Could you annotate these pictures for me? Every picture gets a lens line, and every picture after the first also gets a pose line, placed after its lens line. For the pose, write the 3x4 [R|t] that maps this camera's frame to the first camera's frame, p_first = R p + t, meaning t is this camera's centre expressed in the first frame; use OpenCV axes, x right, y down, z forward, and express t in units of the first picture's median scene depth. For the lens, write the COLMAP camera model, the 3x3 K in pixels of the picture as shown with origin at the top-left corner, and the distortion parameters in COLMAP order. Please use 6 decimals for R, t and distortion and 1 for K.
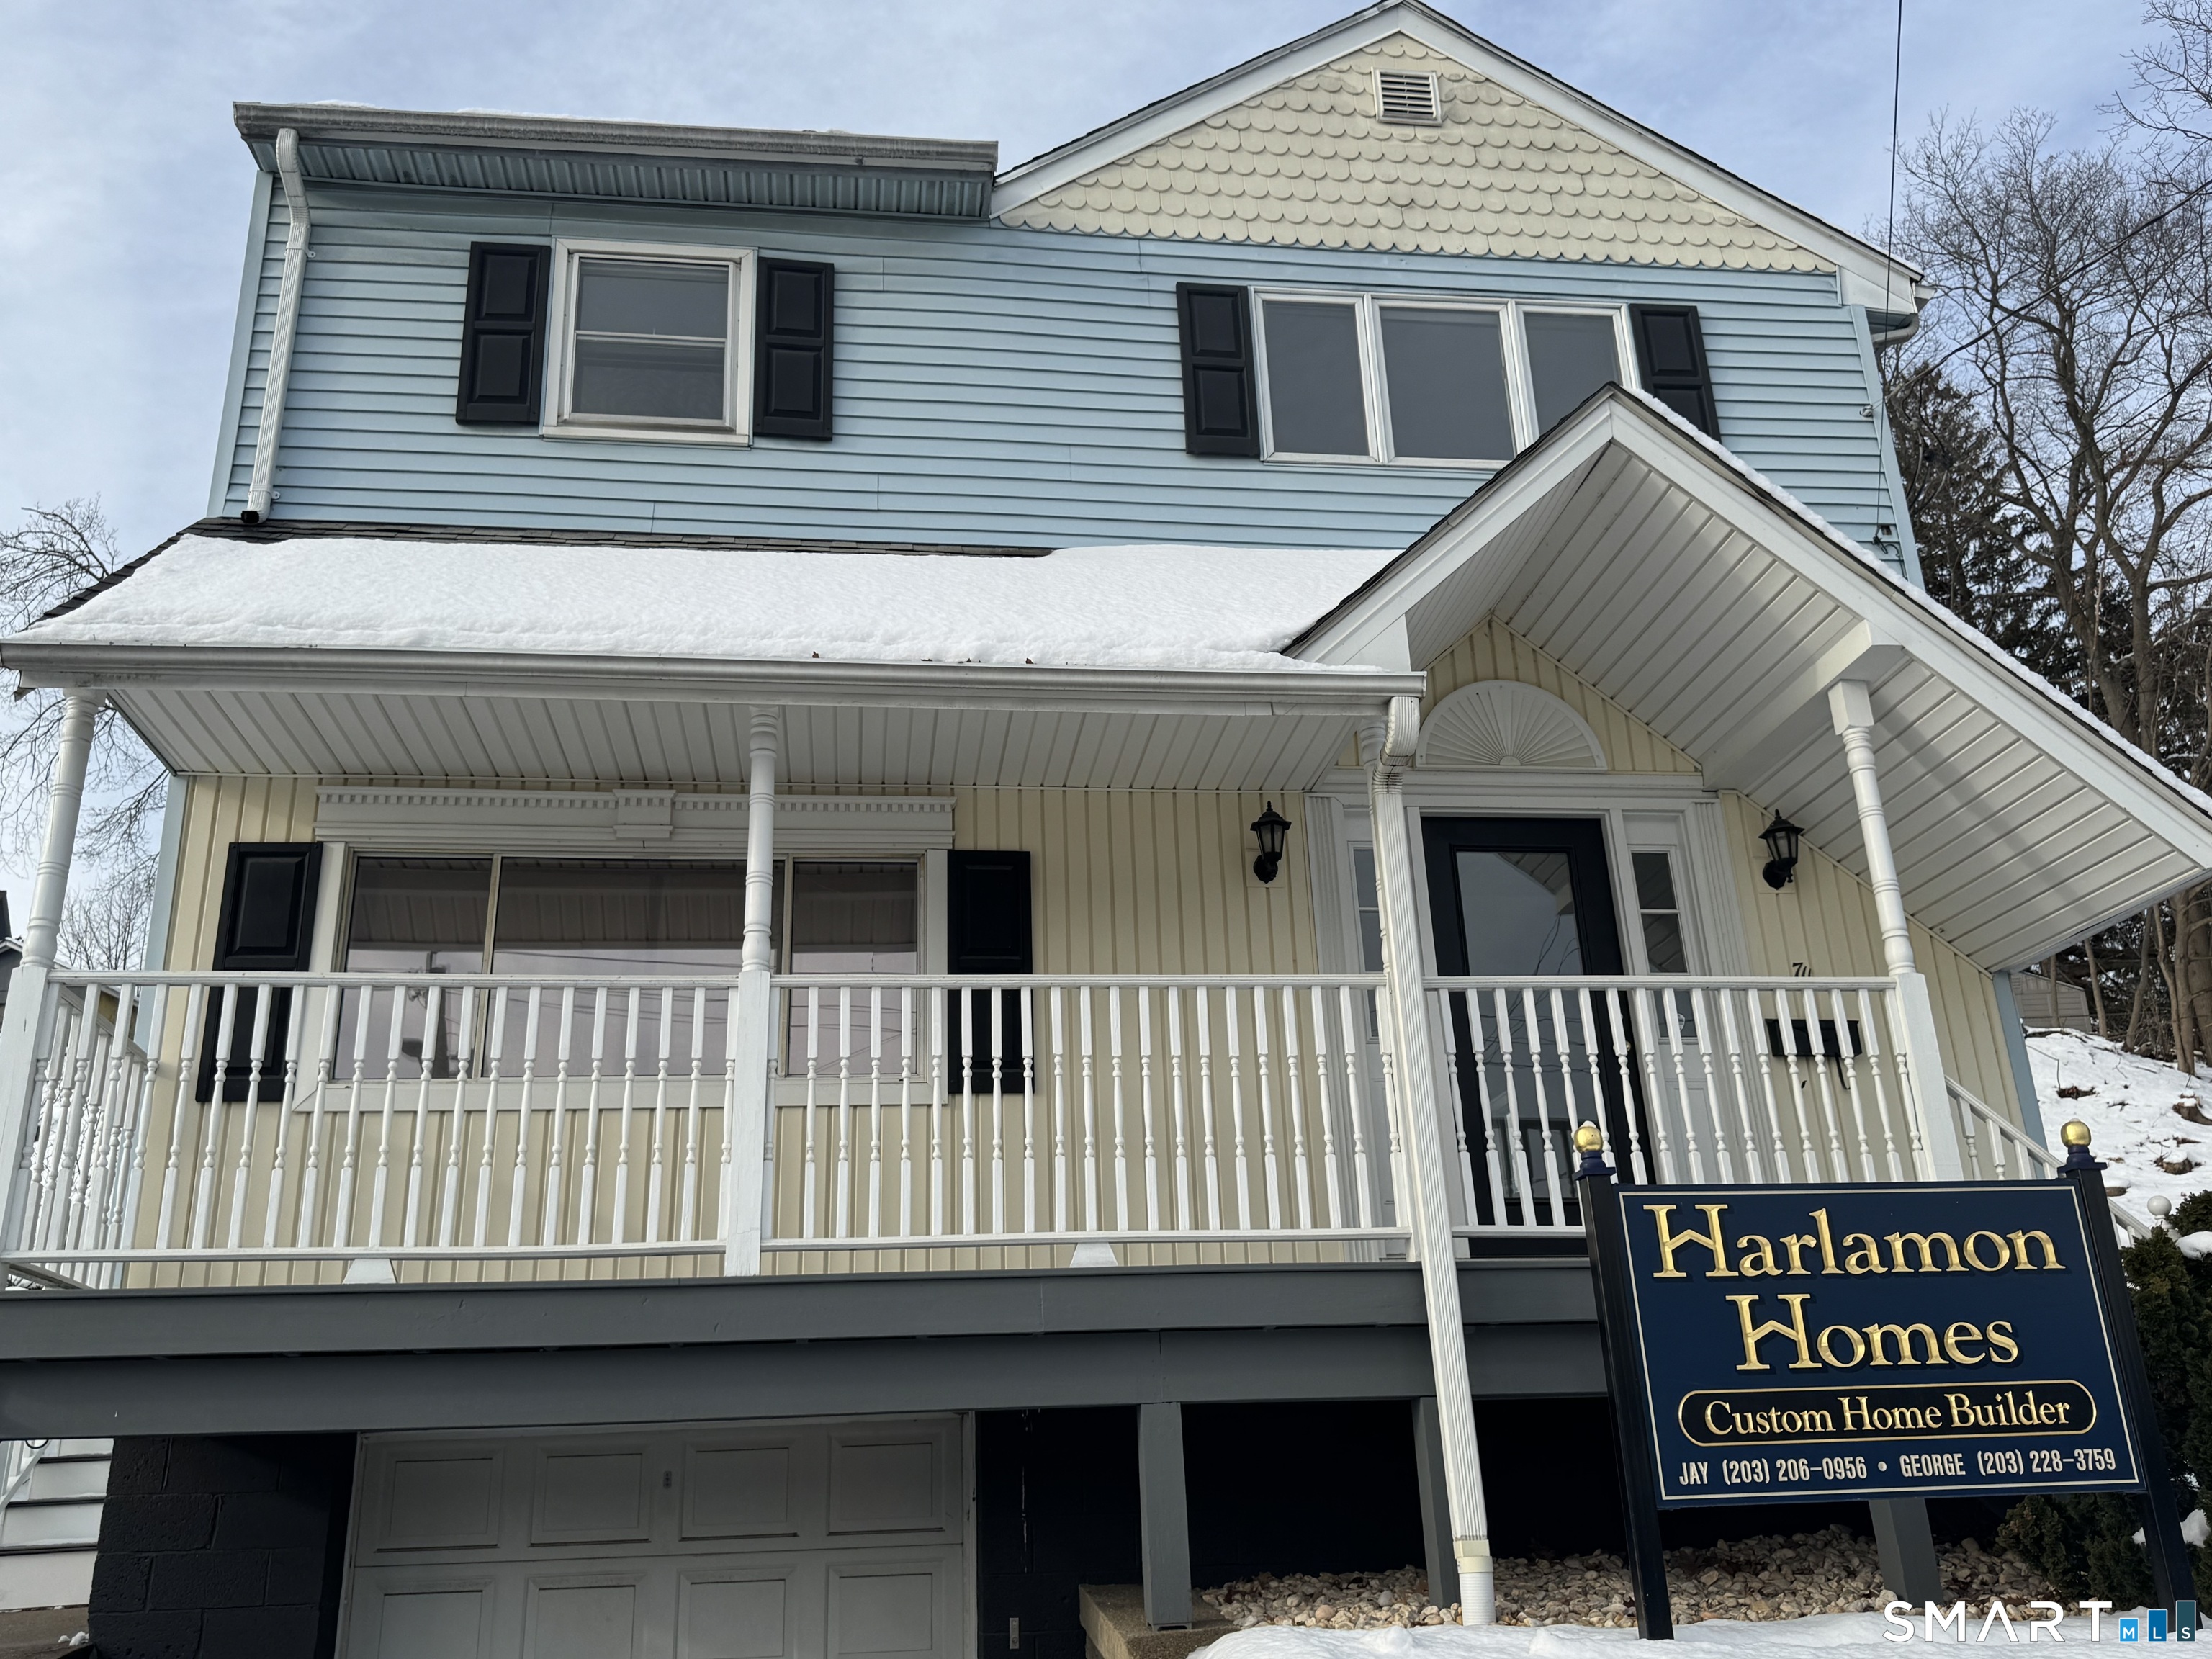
lens RADIAL K [[1868.5, 0, 1106.0], [0, 1868.5, 829.5], [0, 0, 1]] dist [0.036297, -0.016532]
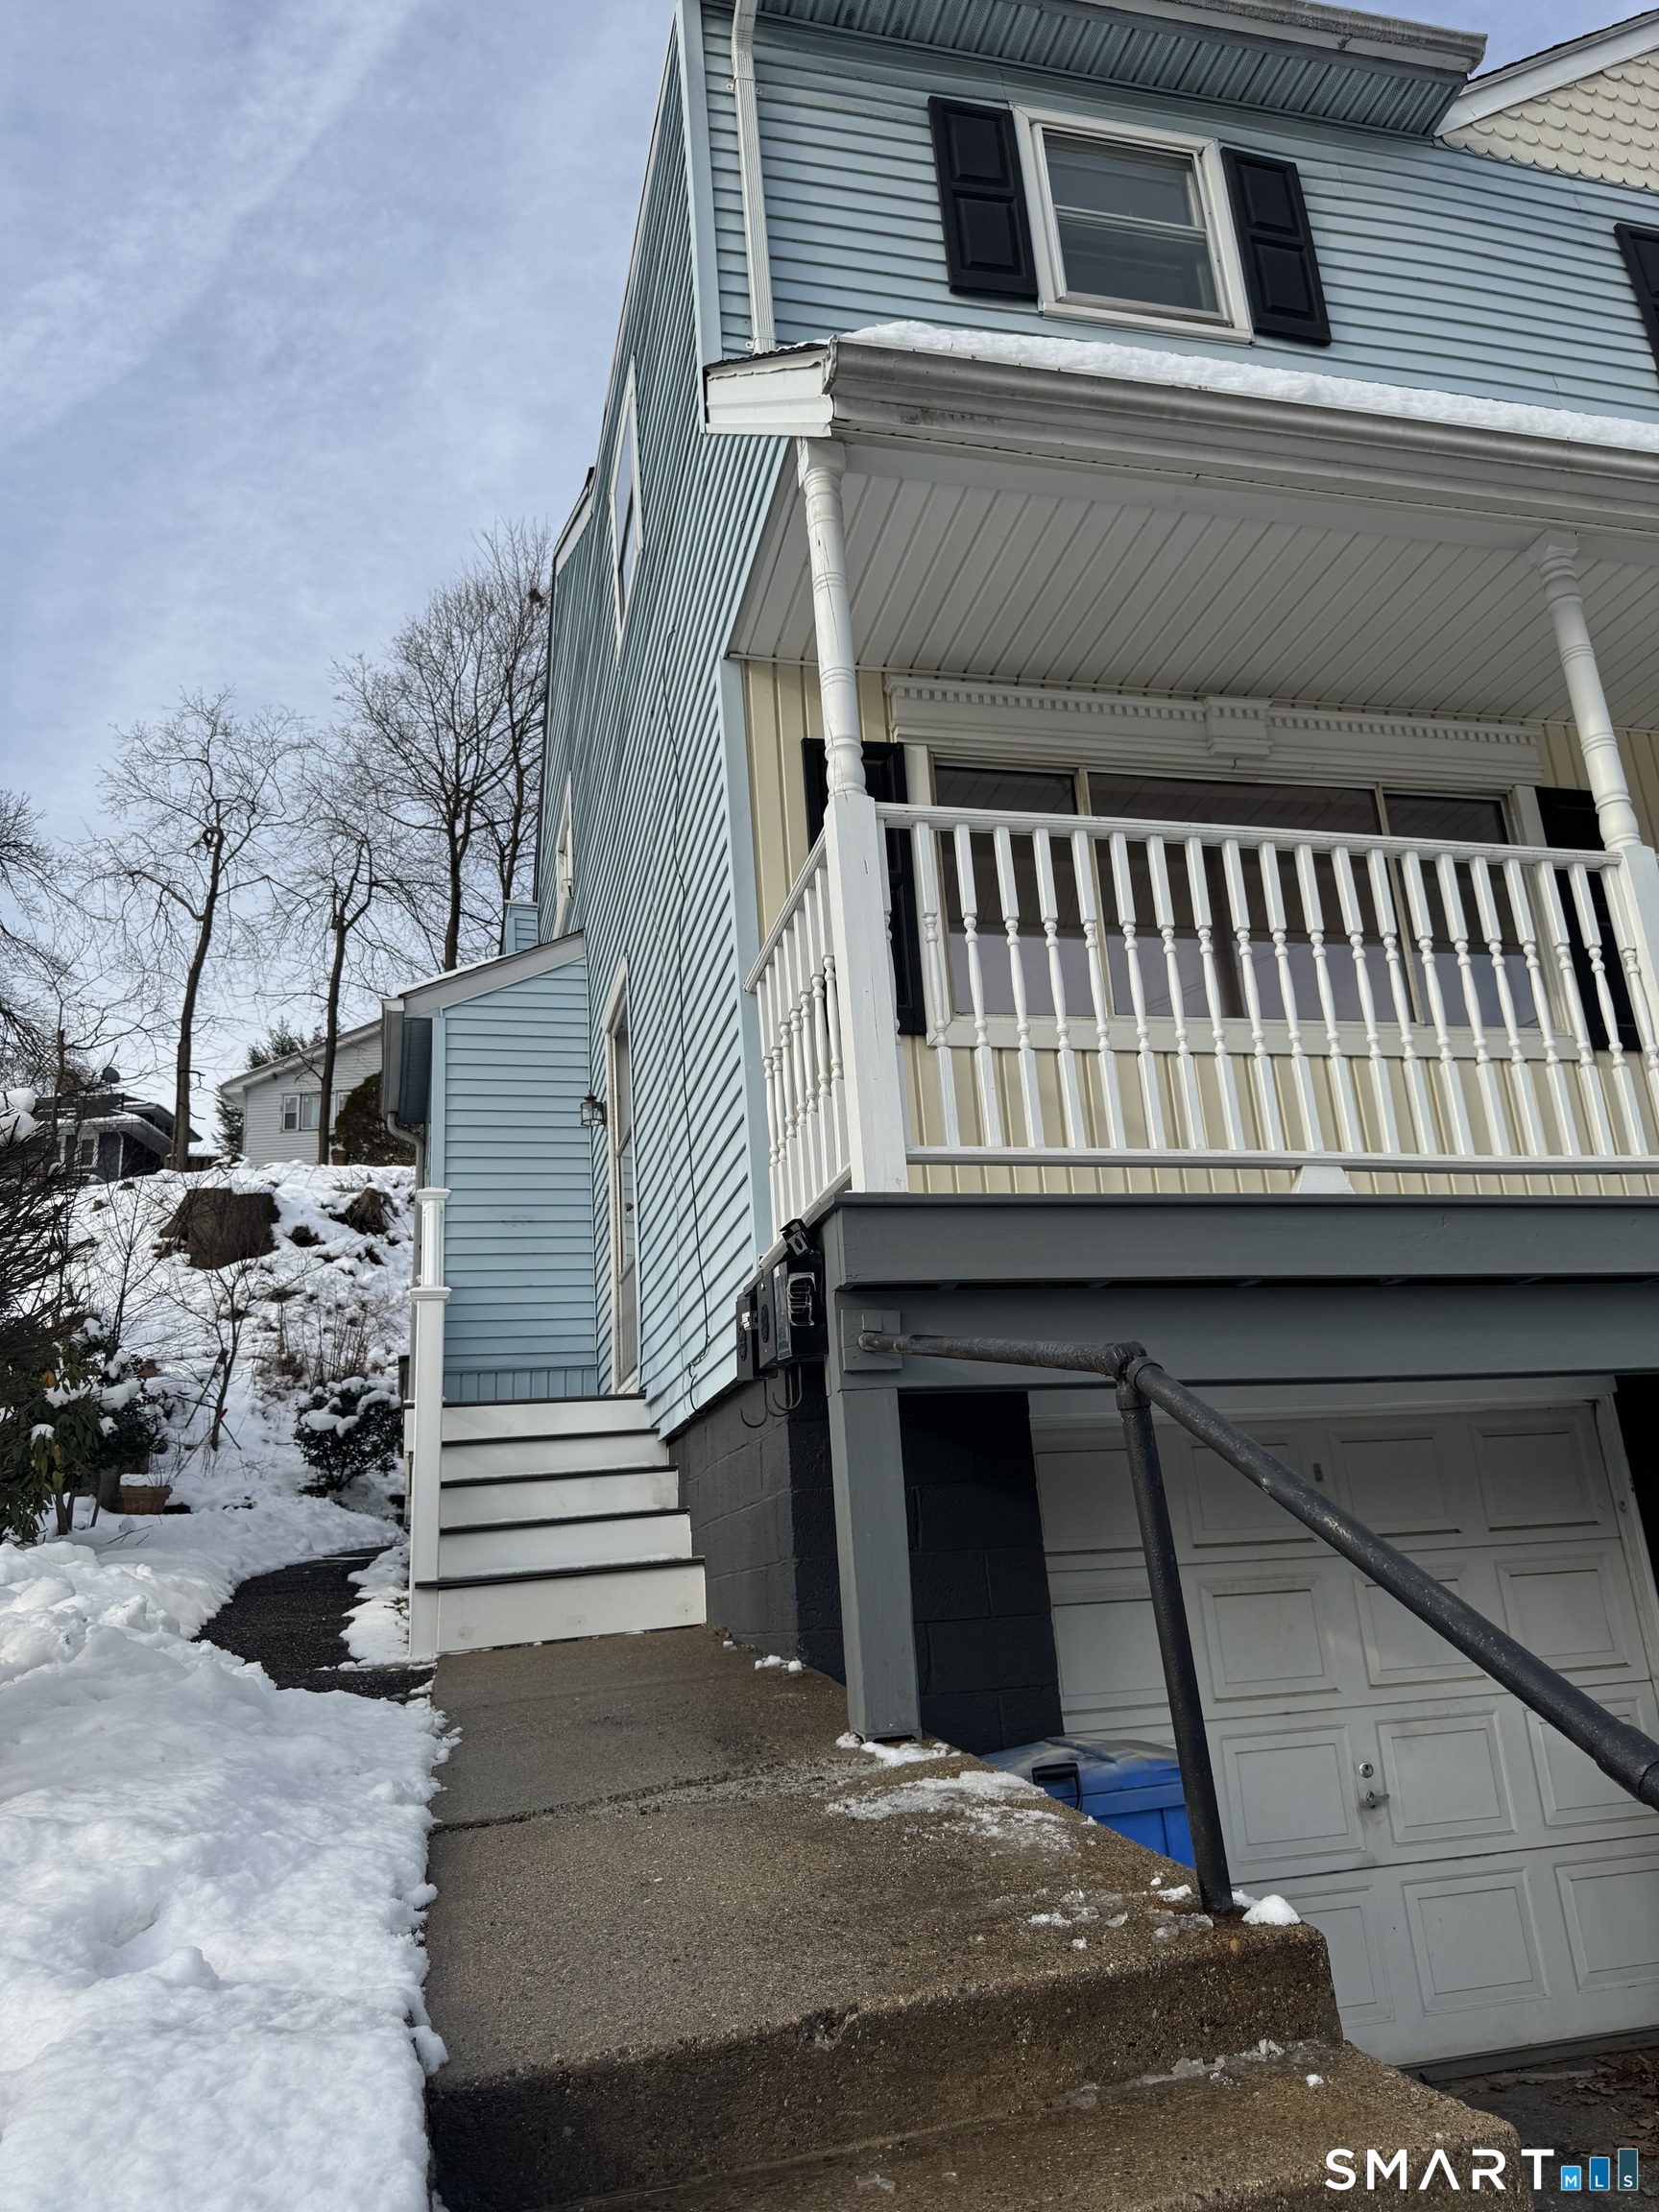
lens RADIAL K [[1557.3, 0, 829.5], [0, 1557.3, 1106.0], [0, 0, 1]] dist [0.031638, -0.046198]
pose [[0.993698, 0.002457, 0.112065, -0.467817], [-0.007767, 0.998866, 0.046971, 0.122181], [-0.111823, -0.047545, 0.992590, 0.264861]]
